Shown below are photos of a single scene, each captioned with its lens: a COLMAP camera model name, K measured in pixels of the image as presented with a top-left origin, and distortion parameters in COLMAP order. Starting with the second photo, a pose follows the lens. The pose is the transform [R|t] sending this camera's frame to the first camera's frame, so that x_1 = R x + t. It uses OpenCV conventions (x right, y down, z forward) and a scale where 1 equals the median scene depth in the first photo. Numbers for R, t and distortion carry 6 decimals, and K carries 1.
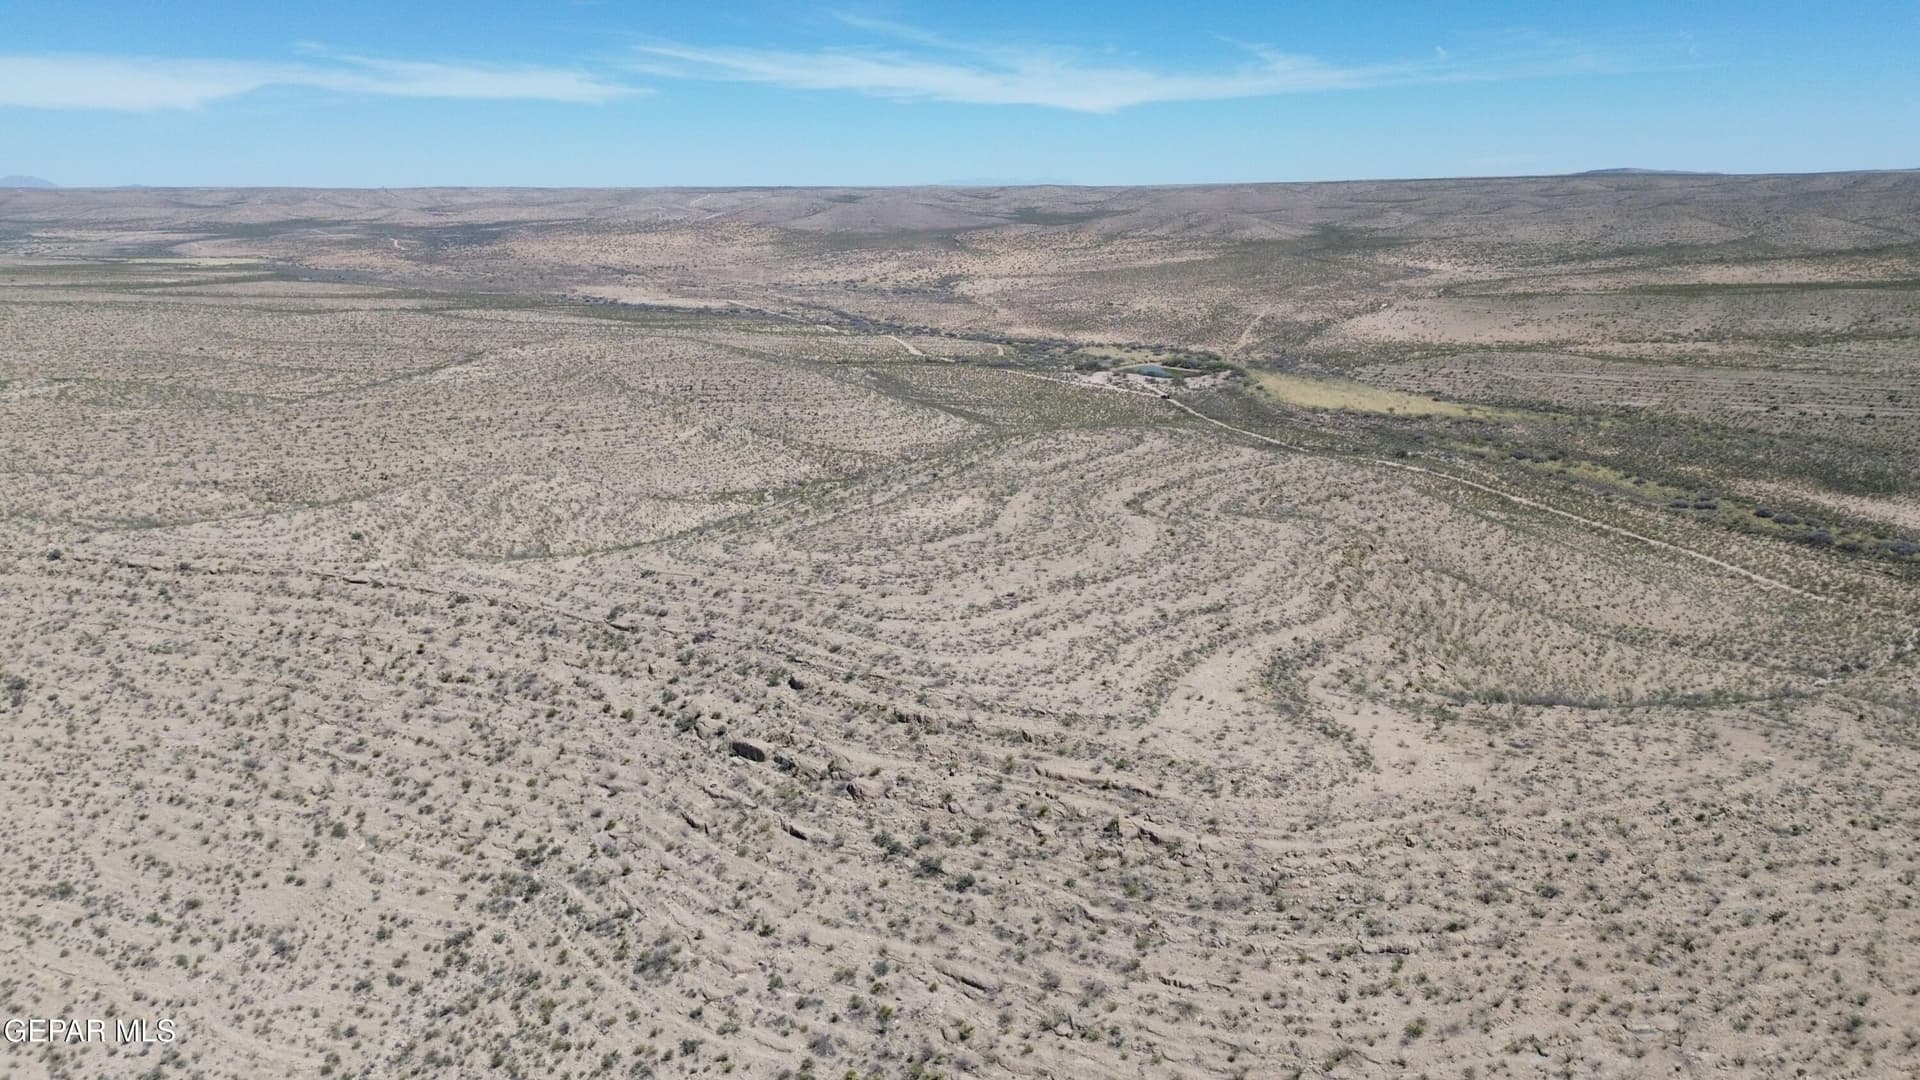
lens RADIAL K [[1357.1, 0, 959.0], [0, 1357.1, 539.0], [0, 0, 1]] dist [0.073174, -0.074149]
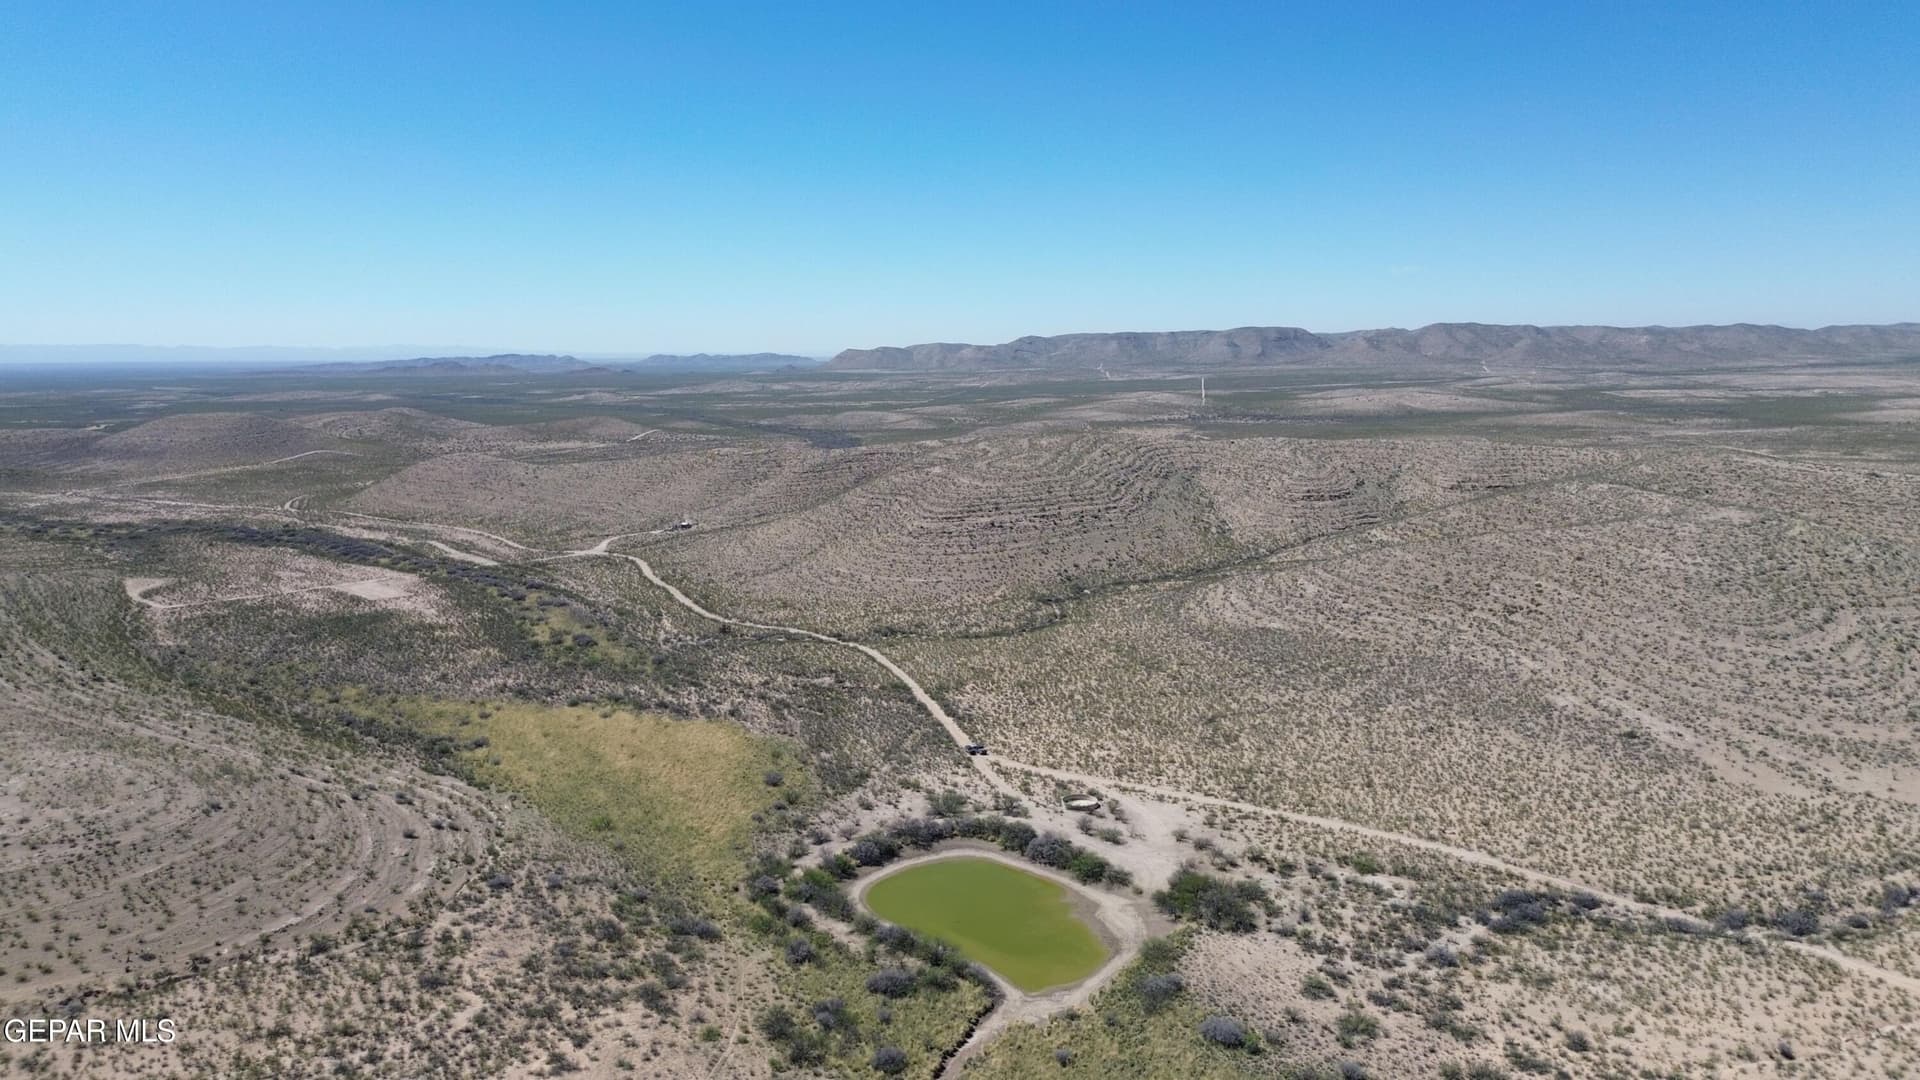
lens RADIAL K [[1357.1, 0, 949.6], [0, 1357.1, 533.1], [0, 0, 1]] dist [0.073174, -0.074149]
pose [[-0.991399, 0.038060, -0.125218, 0.143119], [-0.013151, 0.922966, 0.384658, -0.239619], [0.130212, 0.382996, -0.914527, 0.920519]]
